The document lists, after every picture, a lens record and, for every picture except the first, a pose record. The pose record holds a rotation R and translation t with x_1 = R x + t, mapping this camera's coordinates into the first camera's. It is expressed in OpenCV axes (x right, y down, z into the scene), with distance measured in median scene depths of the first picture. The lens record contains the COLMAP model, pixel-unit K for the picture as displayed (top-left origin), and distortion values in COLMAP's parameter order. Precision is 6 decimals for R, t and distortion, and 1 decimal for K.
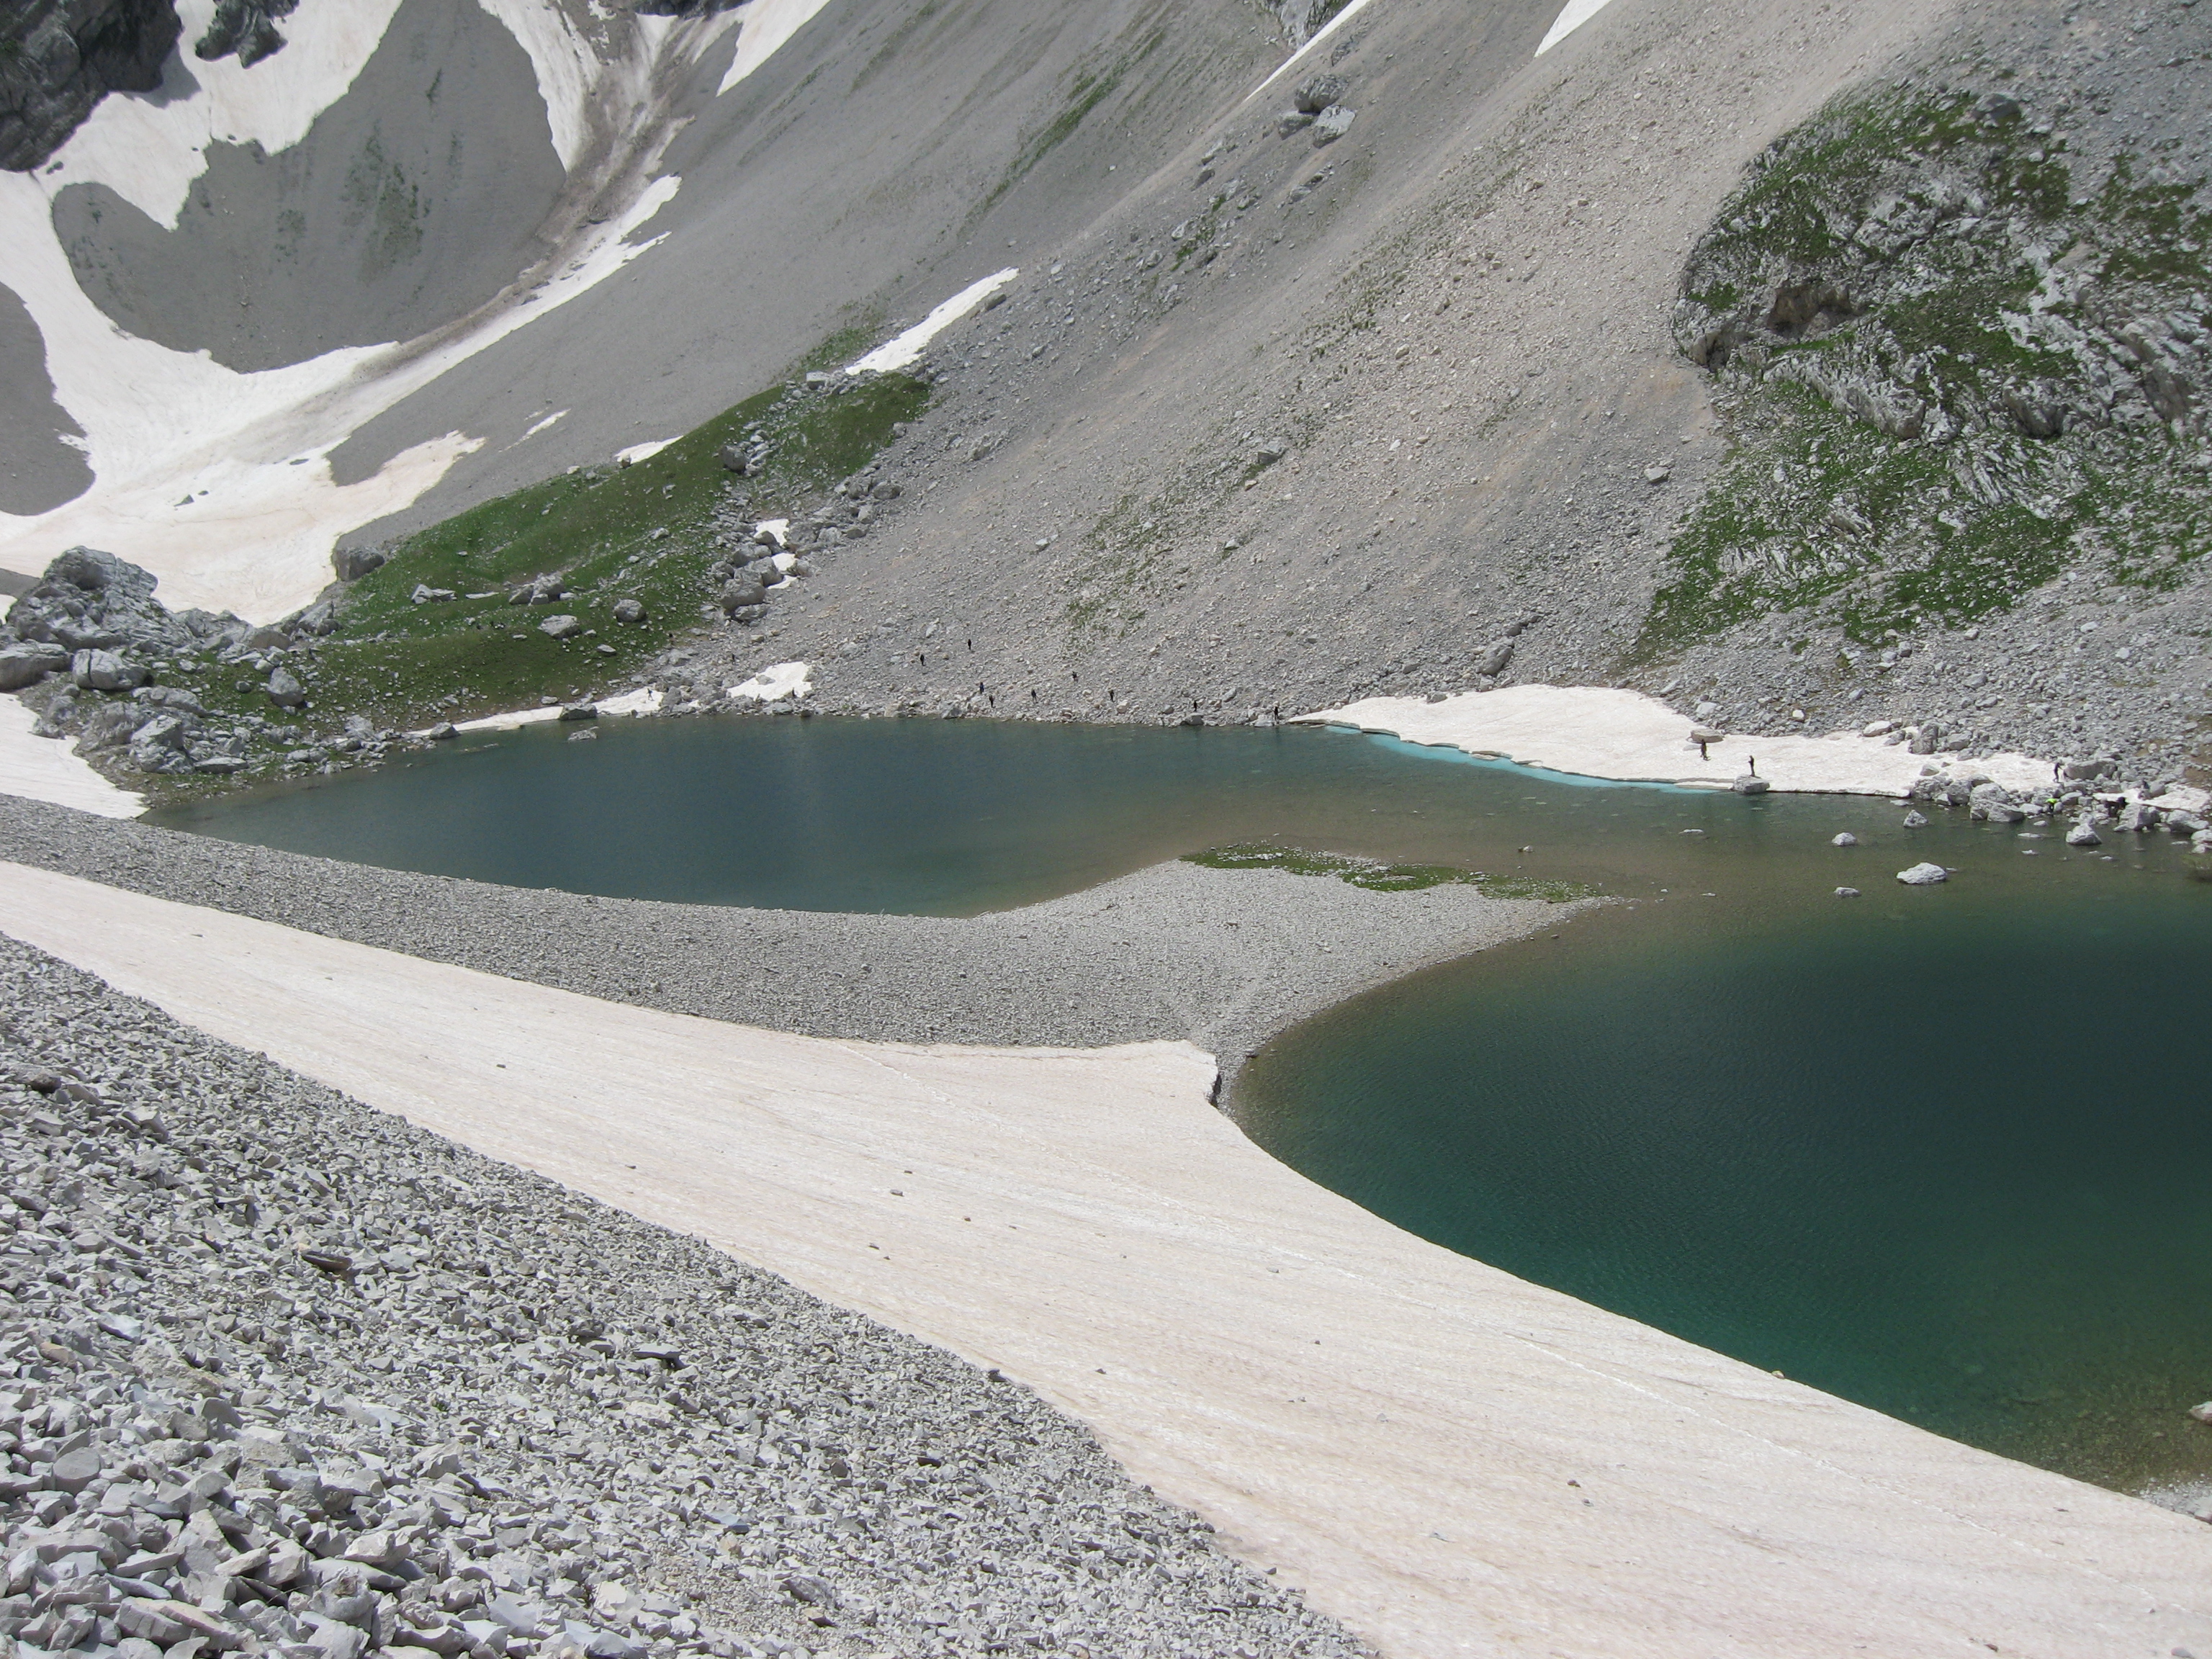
lens RADIAL K [[2308.5, 0, 1098.7], [0, 2308.5, 831.1], [0, 0, 1]] dist [-0.110383, 0.000000]
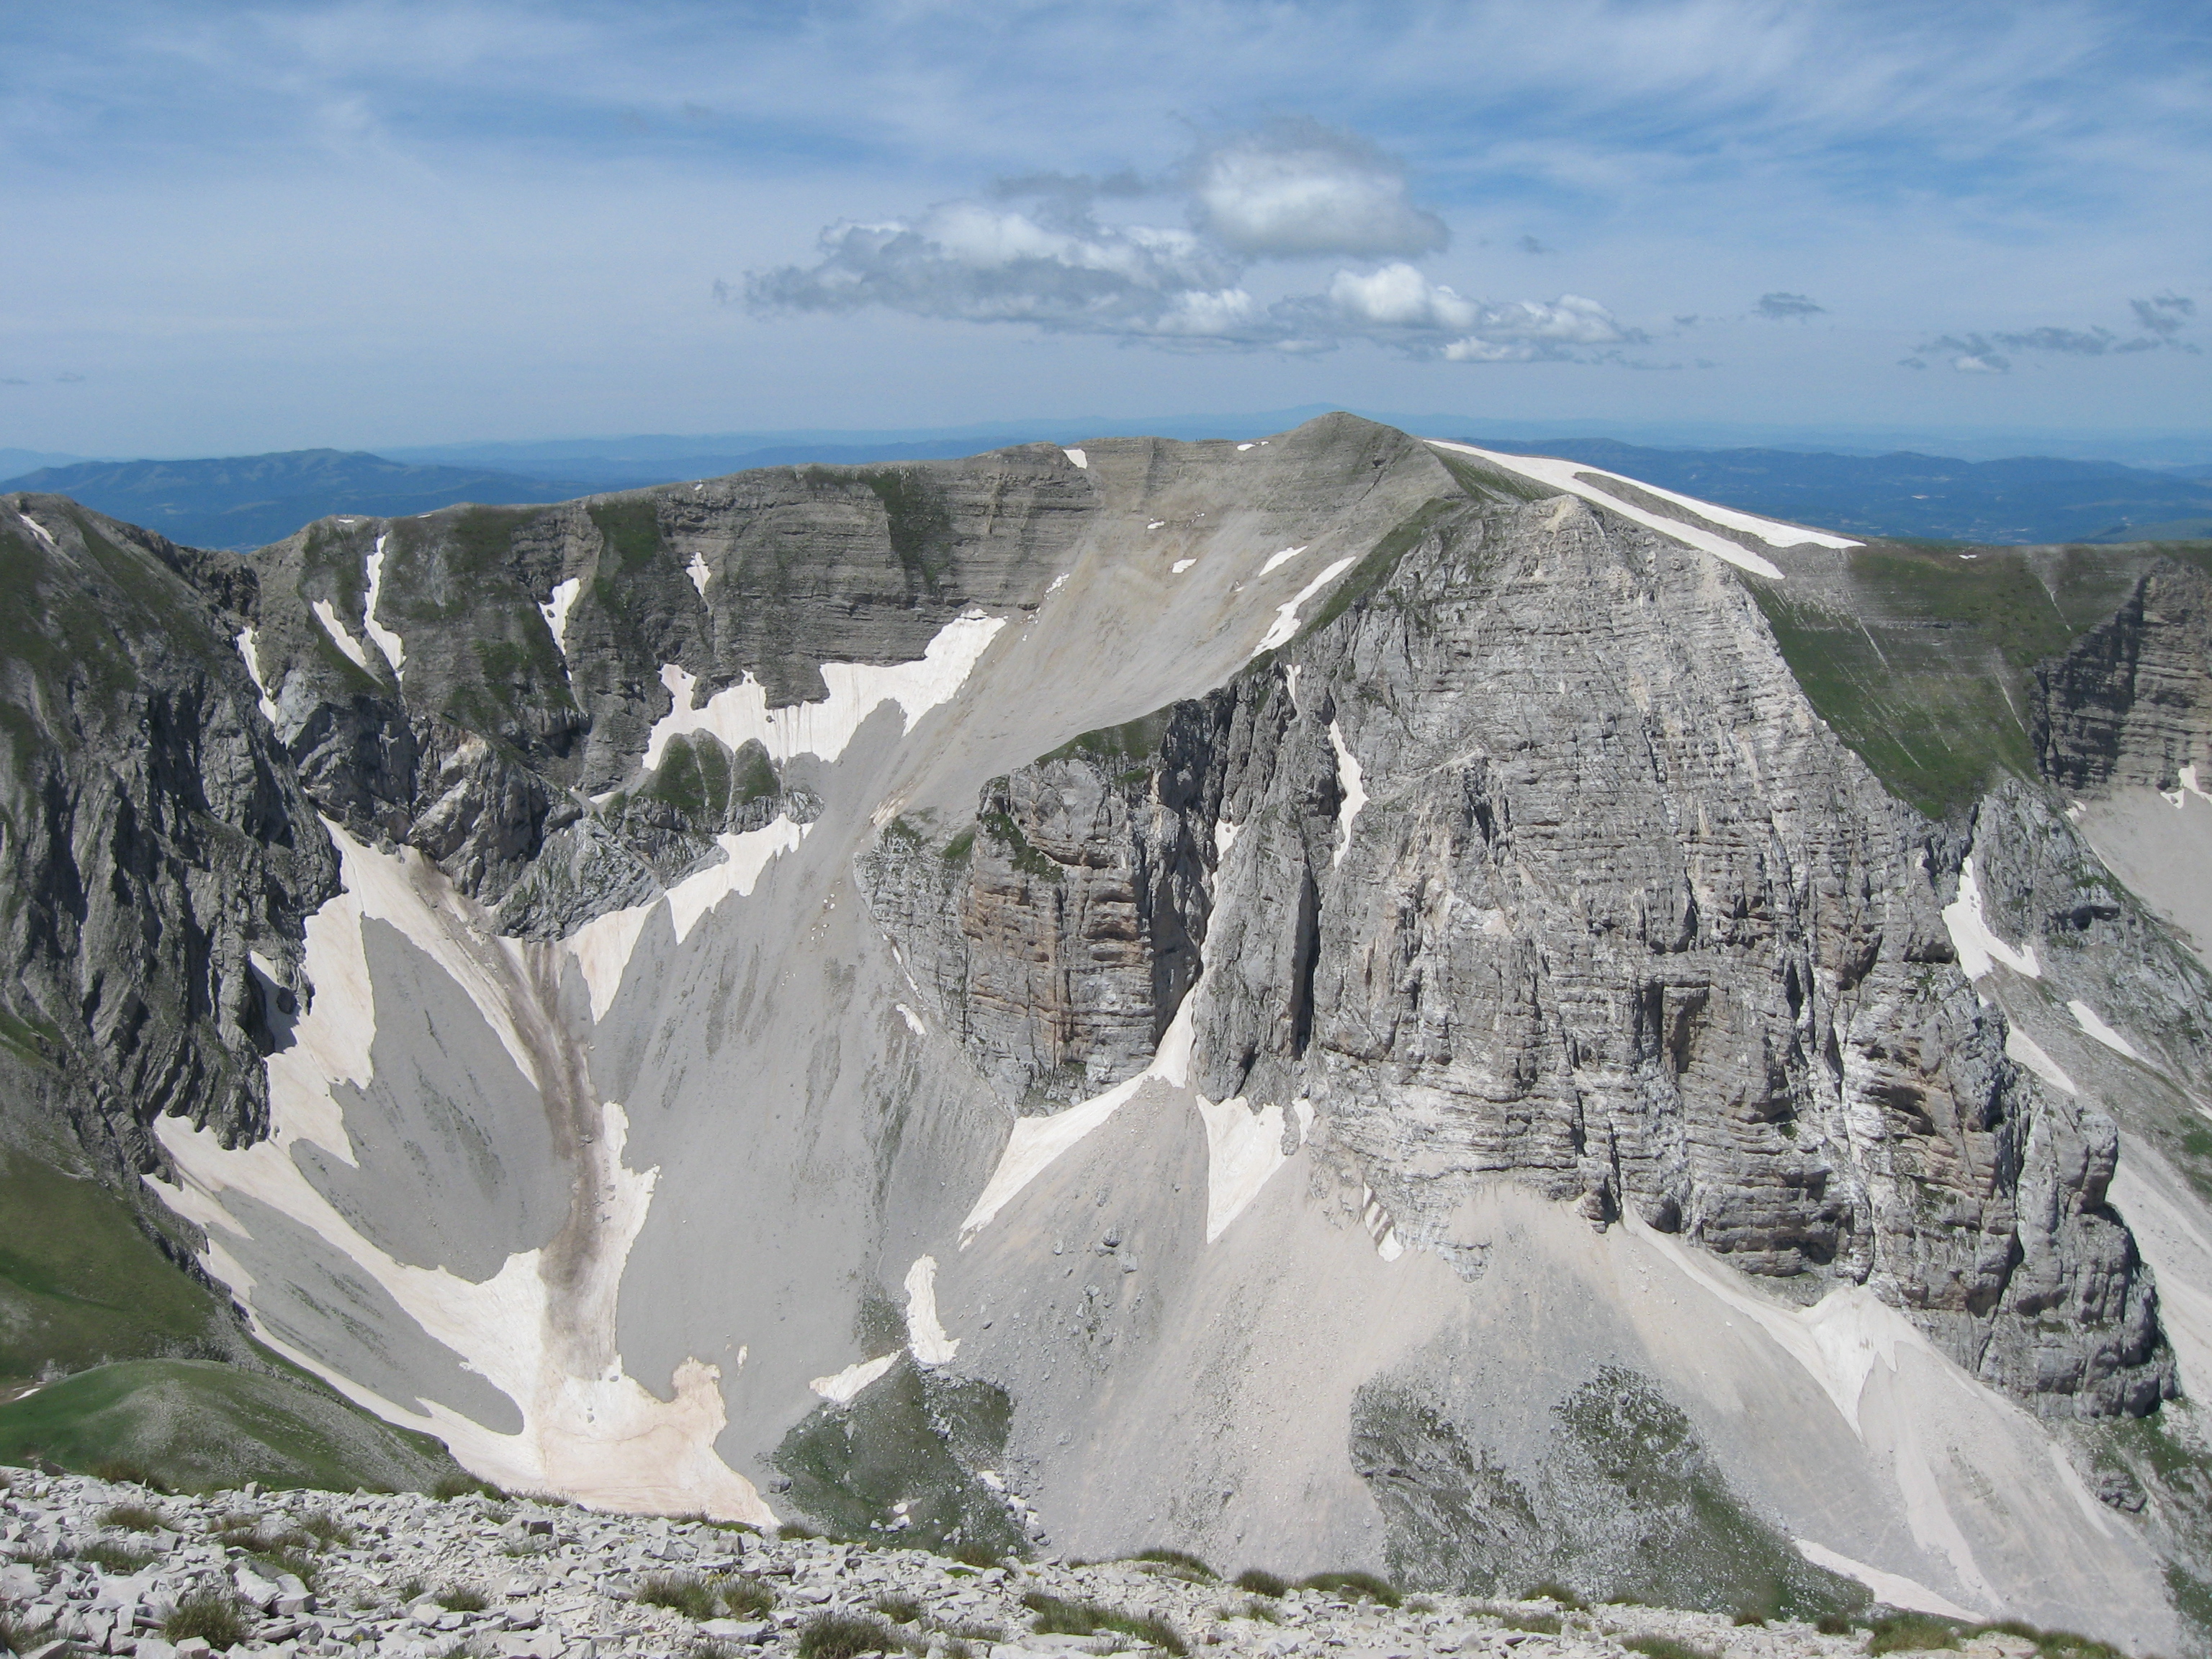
lens RADIAL K [[2308.5, 0, 1104.5], [0, 2308.5, 829.1], [0, 0, 1]] dist [-0.110383, 0.000000]
pose [[0.866107, -0.022699, 0.499342, -0.776157], [0.023121, 0.999718, 0.005340, -0.519488], [-0.499323, 0.006920, 0.866388, -0.805910]]
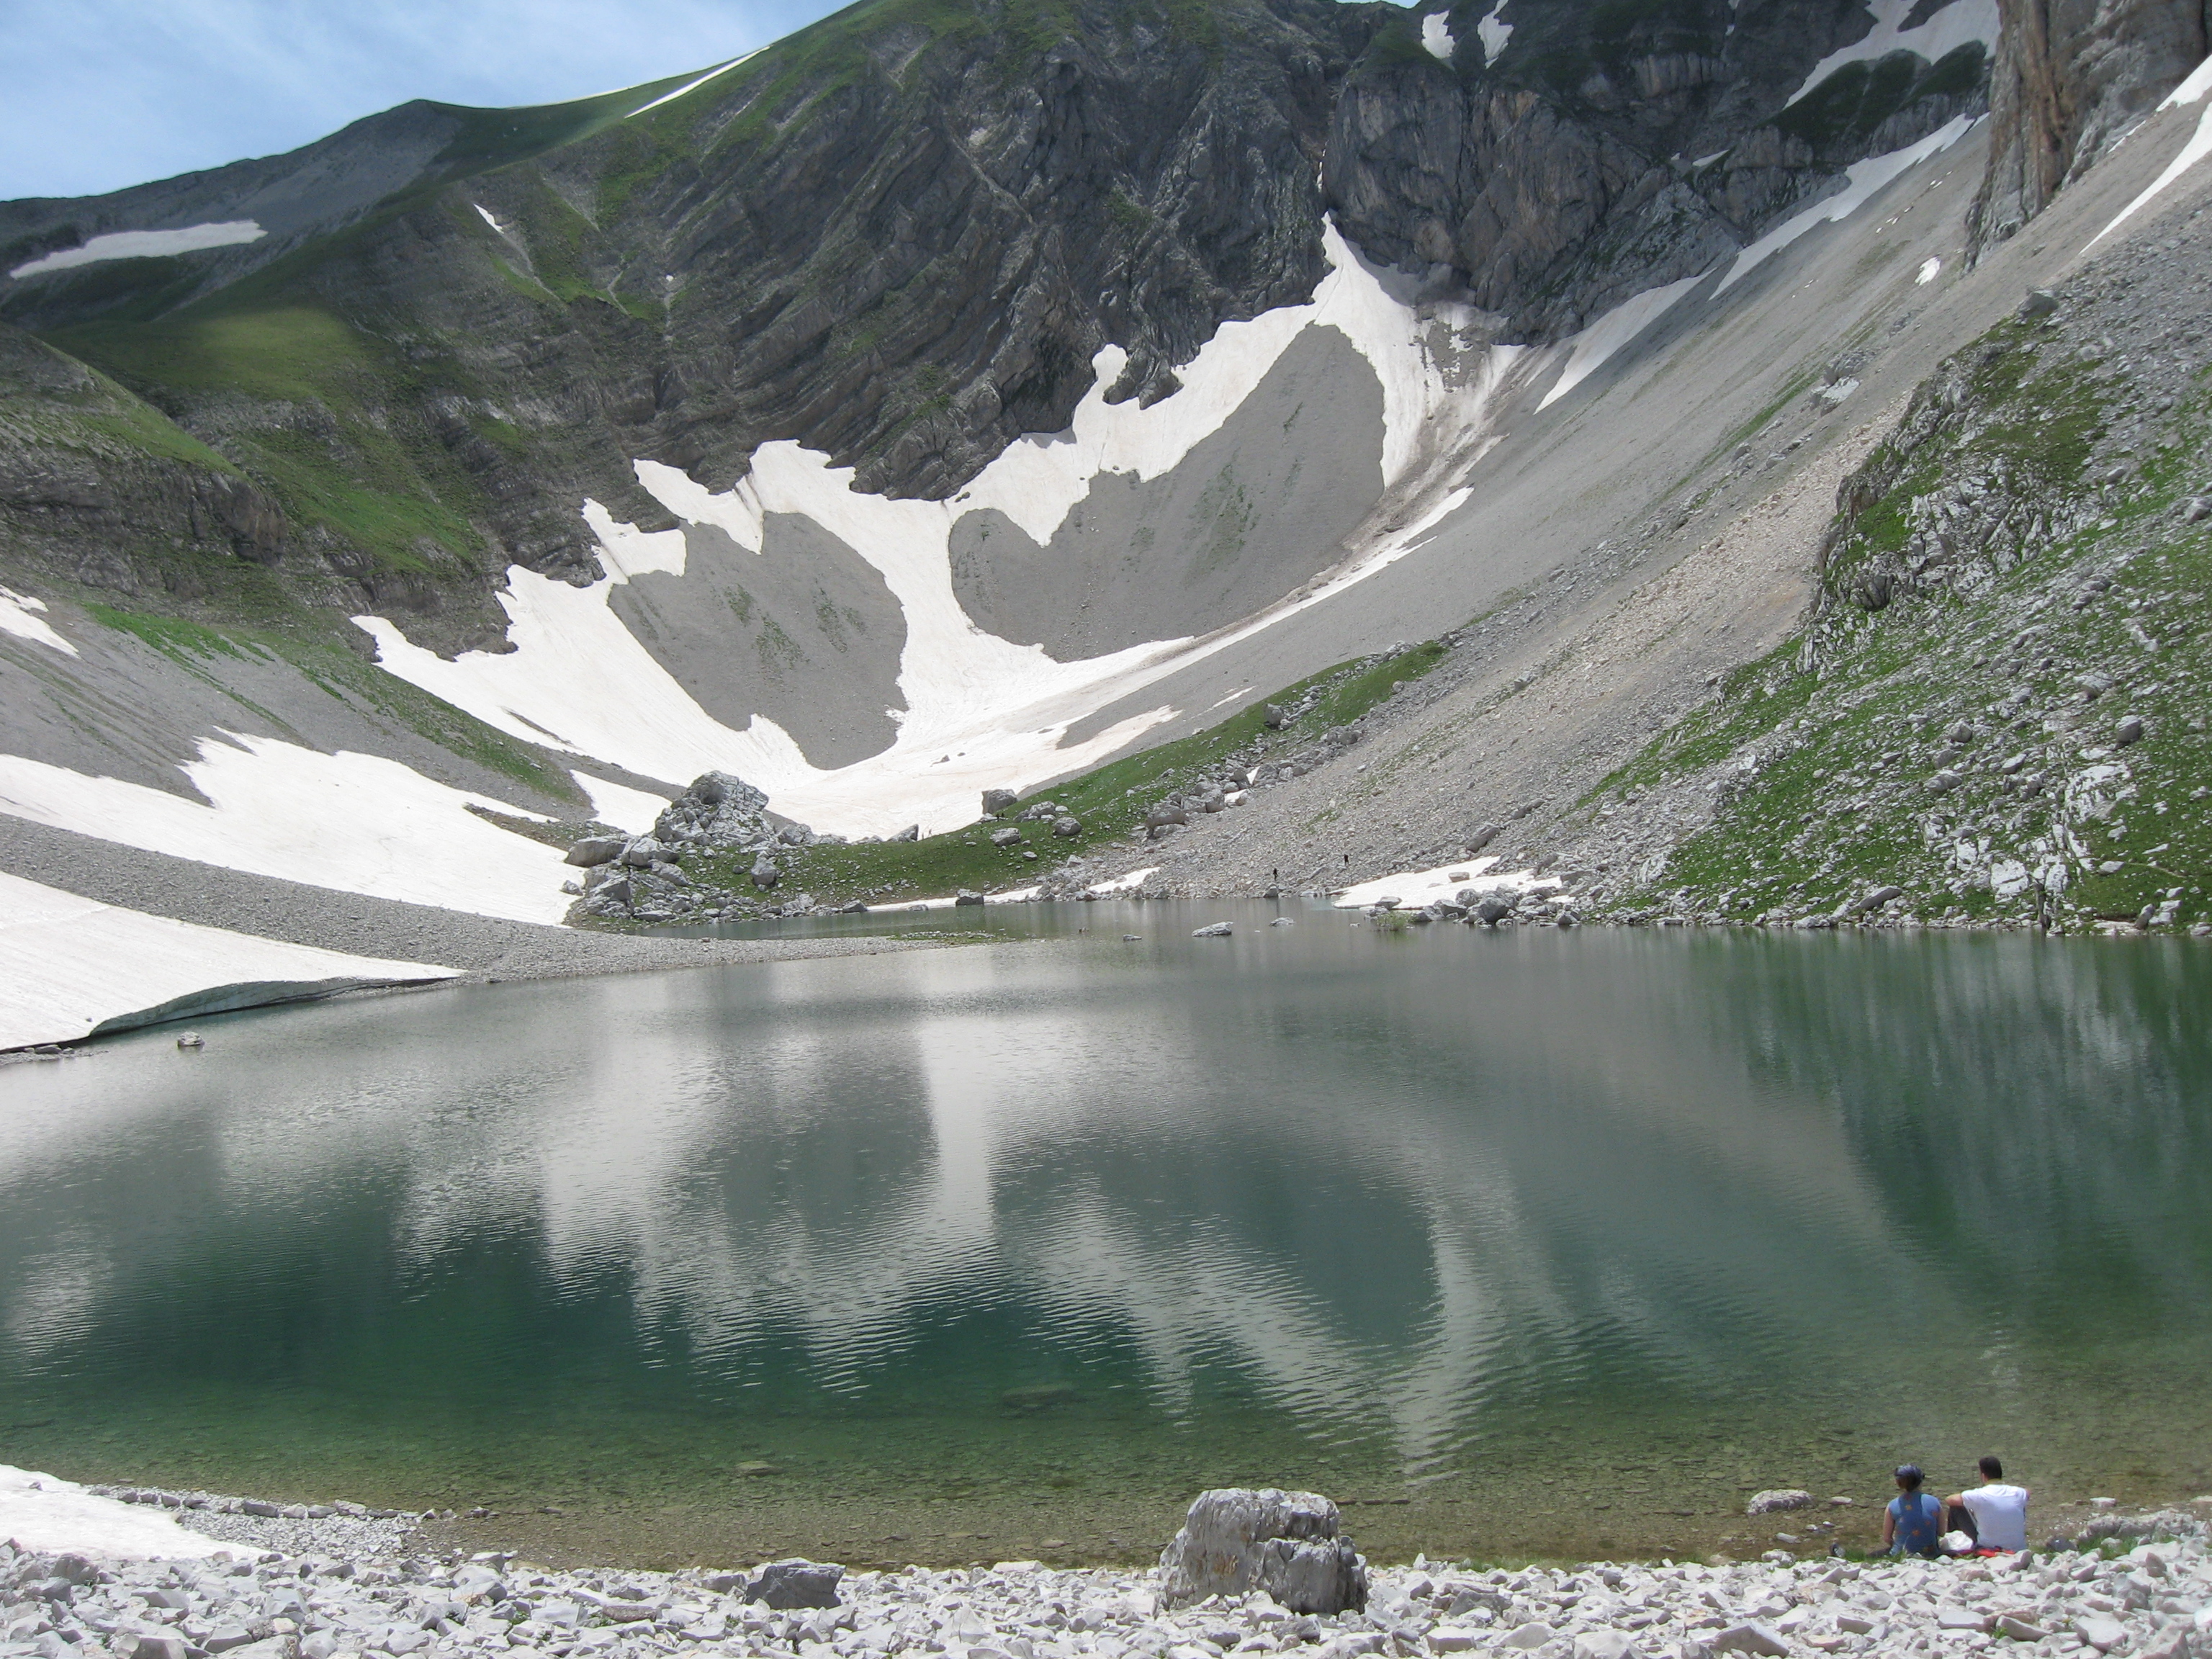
lens RADIAL K [[2308.5, 0, 1105.3], [0, 2308.5, 834.0], [0, 0, 1]] dist [-0.110383, 0.000000]
pose [[0.878387, 0.015777, -0.477689, 0.193826], [-0.083763, 0.989068, -0.121360, 0.025949], [0.470553, 0.146613, 0.870106, -0.016154]]
